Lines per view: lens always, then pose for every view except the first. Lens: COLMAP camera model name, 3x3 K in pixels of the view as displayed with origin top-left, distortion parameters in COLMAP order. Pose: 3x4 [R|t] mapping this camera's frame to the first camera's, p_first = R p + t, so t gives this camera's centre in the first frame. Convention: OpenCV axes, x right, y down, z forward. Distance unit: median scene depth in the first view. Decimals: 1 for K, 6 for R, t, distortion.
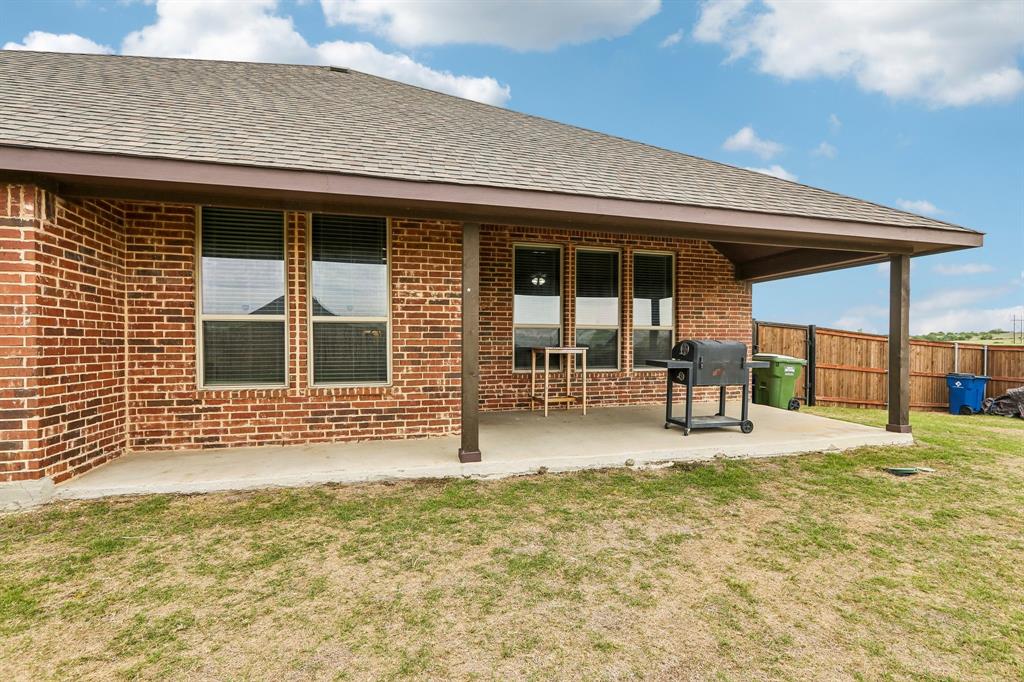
lens RADIAL K [[474.3, 0, 512.3], [0, 474.3, 341.1], [0, 0, 1]] dist [-0.015497, 0.004232]
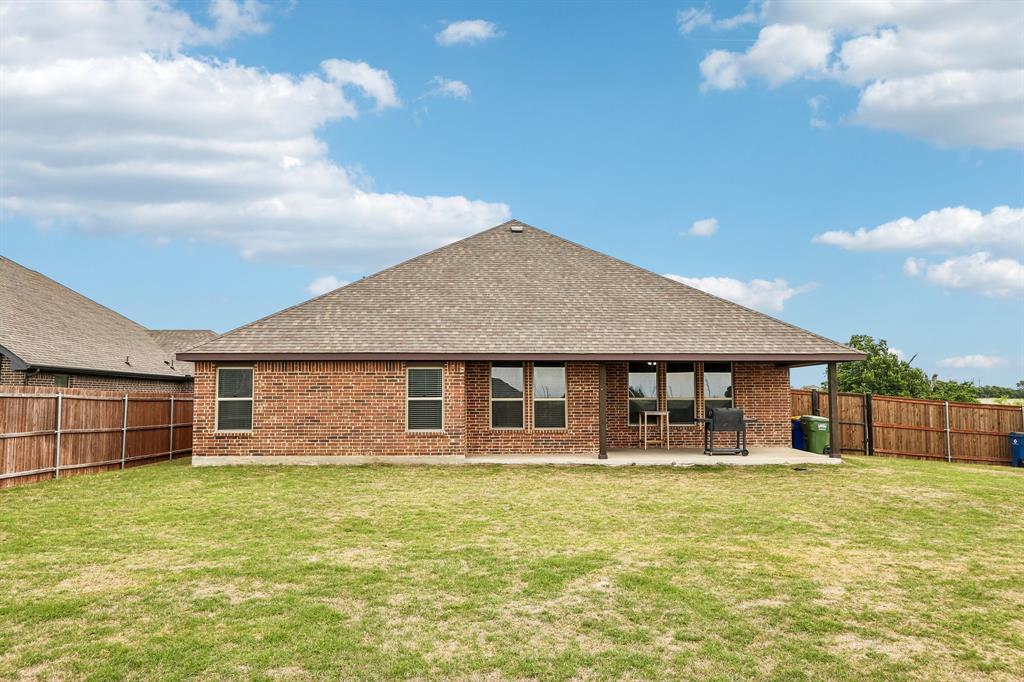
lens RADIAL K [[713.3, 0, 513.8], [0, 713.3, 338.9], [0, 0, 1]] dist [-0.020505, 0.006268]
pose [[0.975748, -0.020447, -0.217938, 0.176899], [0.003059, 0.996804, -0.079825, -0.046991], [0.218874, 0.077223, 0.972693, -1.752537]]
